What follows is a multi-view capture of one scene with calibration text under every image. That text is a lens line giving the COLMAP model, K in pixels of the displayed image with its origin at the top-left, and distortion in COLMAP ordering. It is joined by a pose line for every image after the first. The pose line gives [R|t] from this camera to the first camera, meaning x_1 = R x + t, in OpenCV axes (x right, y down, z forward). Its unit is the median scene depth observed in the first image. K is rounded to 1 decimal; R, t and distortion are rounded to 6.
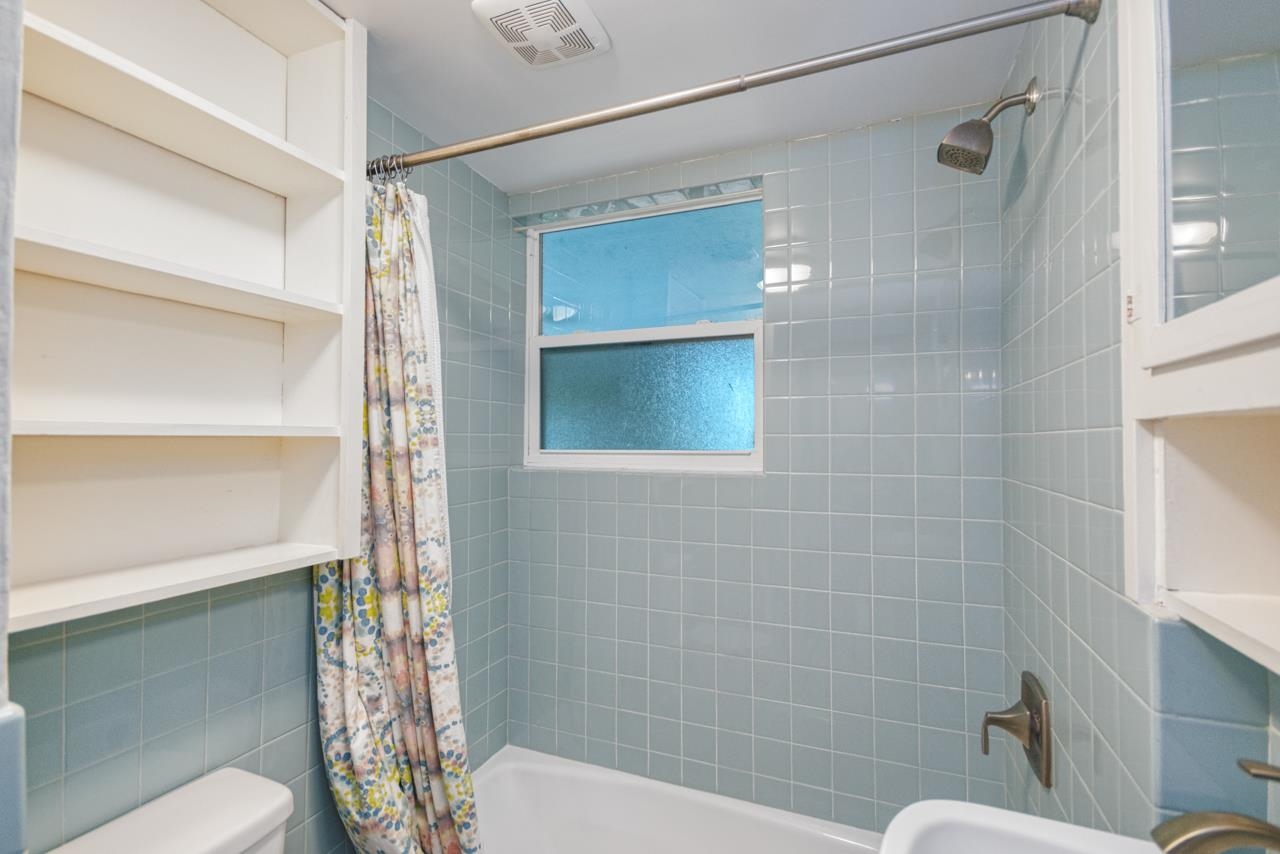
lens RADIAL K [[589.5, 0, 640.0], [0, 589.5, 427.0], [0, 0, 1]] dist [0.024839, -0.012661]
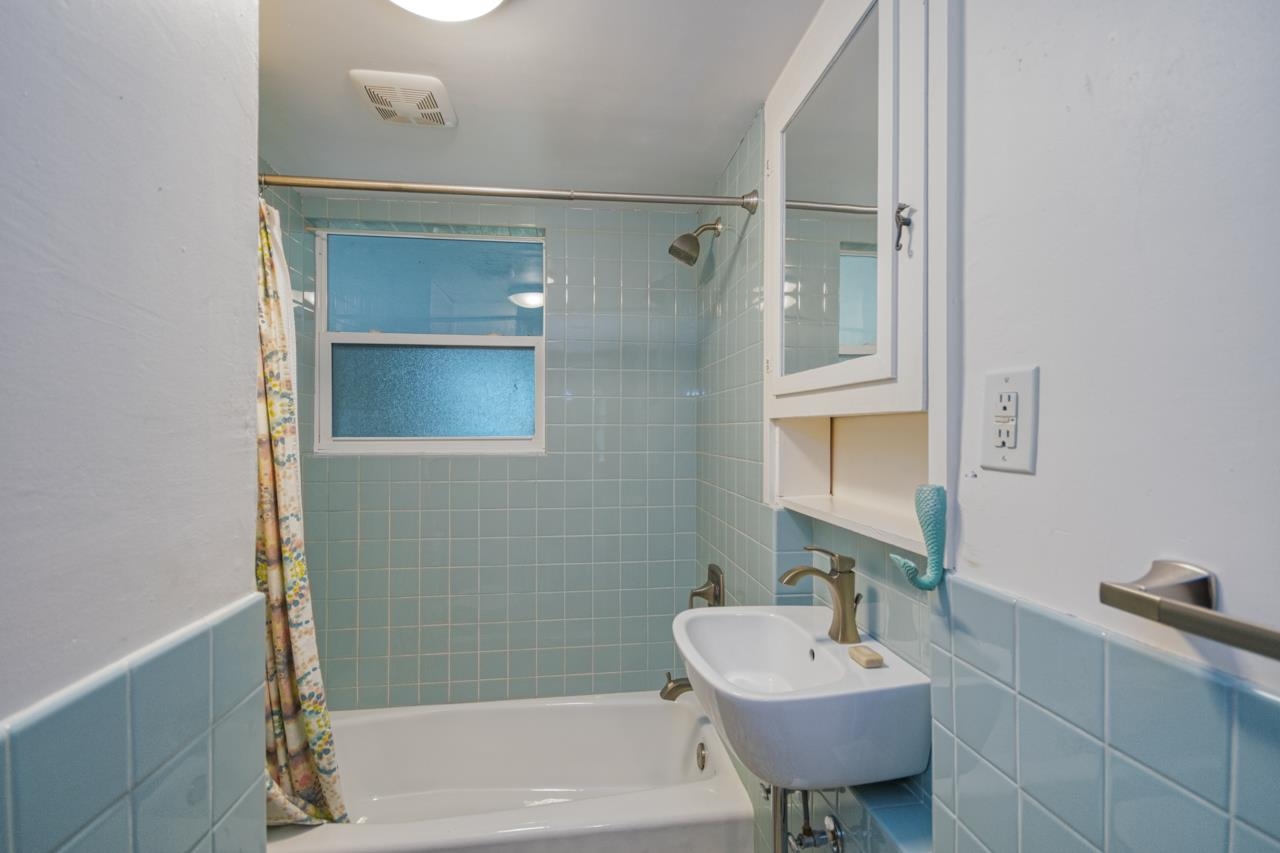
lens RADIAL K [[569.0, 0, 640.0], [0, 569.0, 426.5], [0, 0, 1]] dist [0.022496, -0.012867]
pose [[0.872671, 0.000449, 0.488308, -0.306546], [-0.009410, 0.999829, 0.015897, -0.006057], [-0.488218, -0.018468, 0.872526, -0.299034]]
